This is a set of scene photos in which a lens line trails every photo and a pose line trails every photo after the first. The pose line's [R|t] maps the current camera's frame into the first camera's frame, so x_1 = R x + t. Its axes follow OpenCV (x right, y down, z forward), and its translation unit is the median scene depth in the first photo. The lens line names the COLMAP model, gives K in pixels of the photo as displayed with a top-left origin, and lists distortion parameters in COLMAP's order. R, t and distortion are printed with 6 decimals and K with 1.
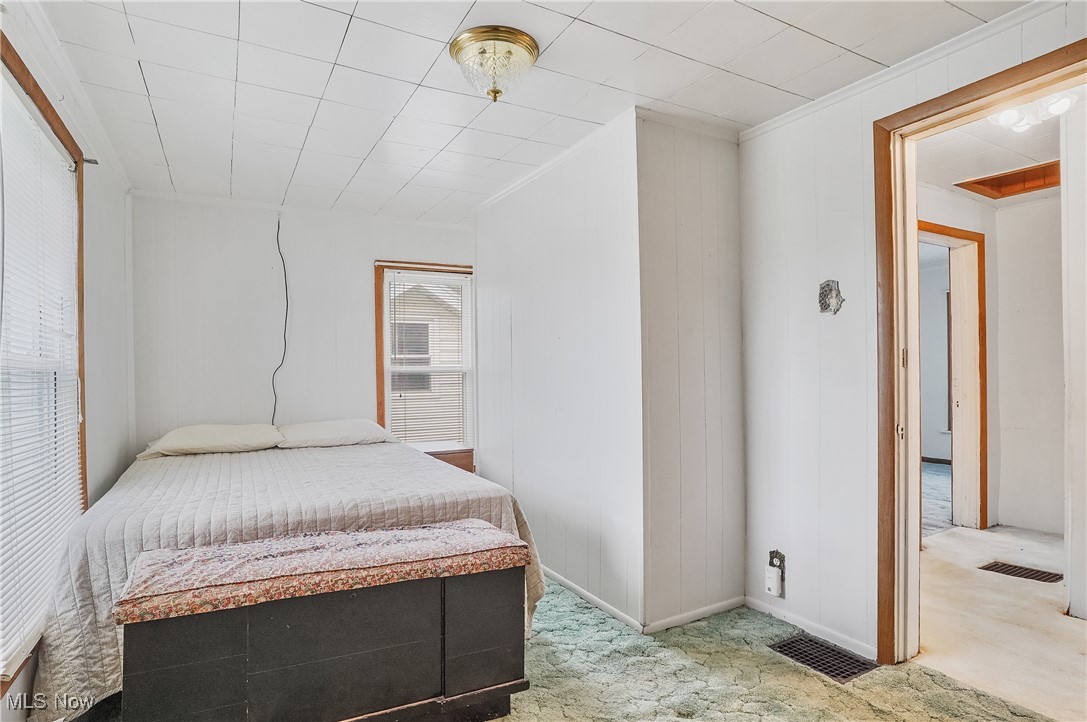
lens RADIAL K [[572.3, 0, 540.9], [0, 572.3, 375.7], [0, 0, 1]] dist [-0.072275, 0.039739]
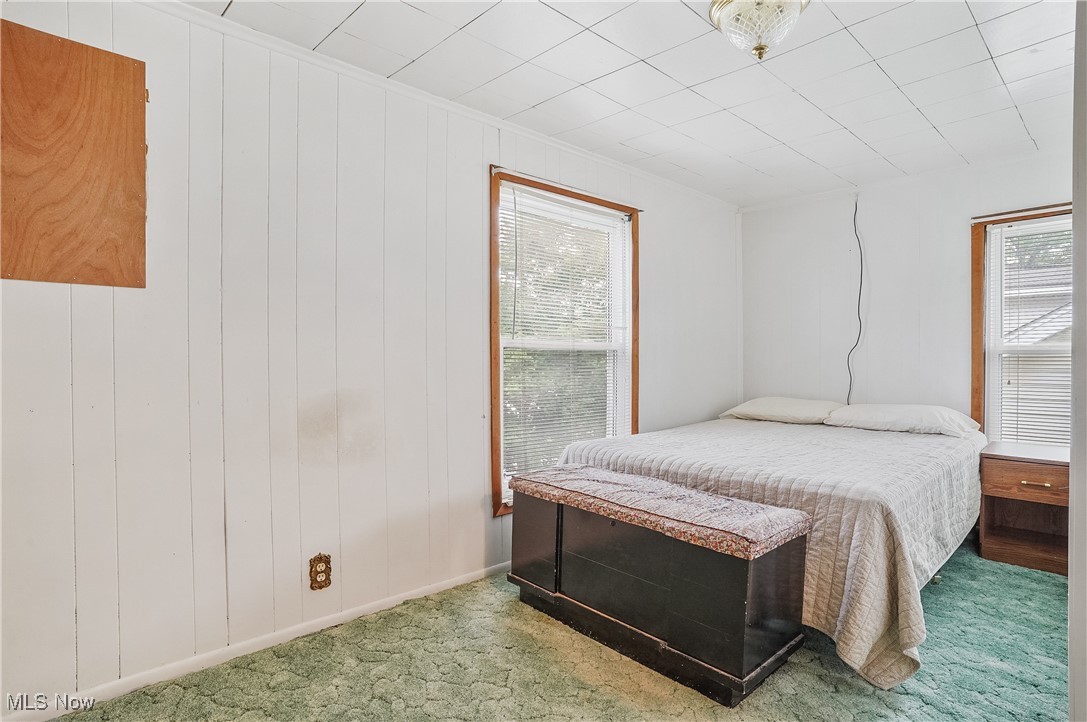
lens RADIAL K [[560.0, 0, 543.5], [0, 560.0, 361.0], [0, 0, 1]] dist [-0.071255, 0.022487]
pose [[0.270896, 0.016200, -0.962472, 0.646831], [-0.009997, 0.999852, 0.014016, 0.002762], [0.962557, 0.005825, 0.271017, 0.386215]]
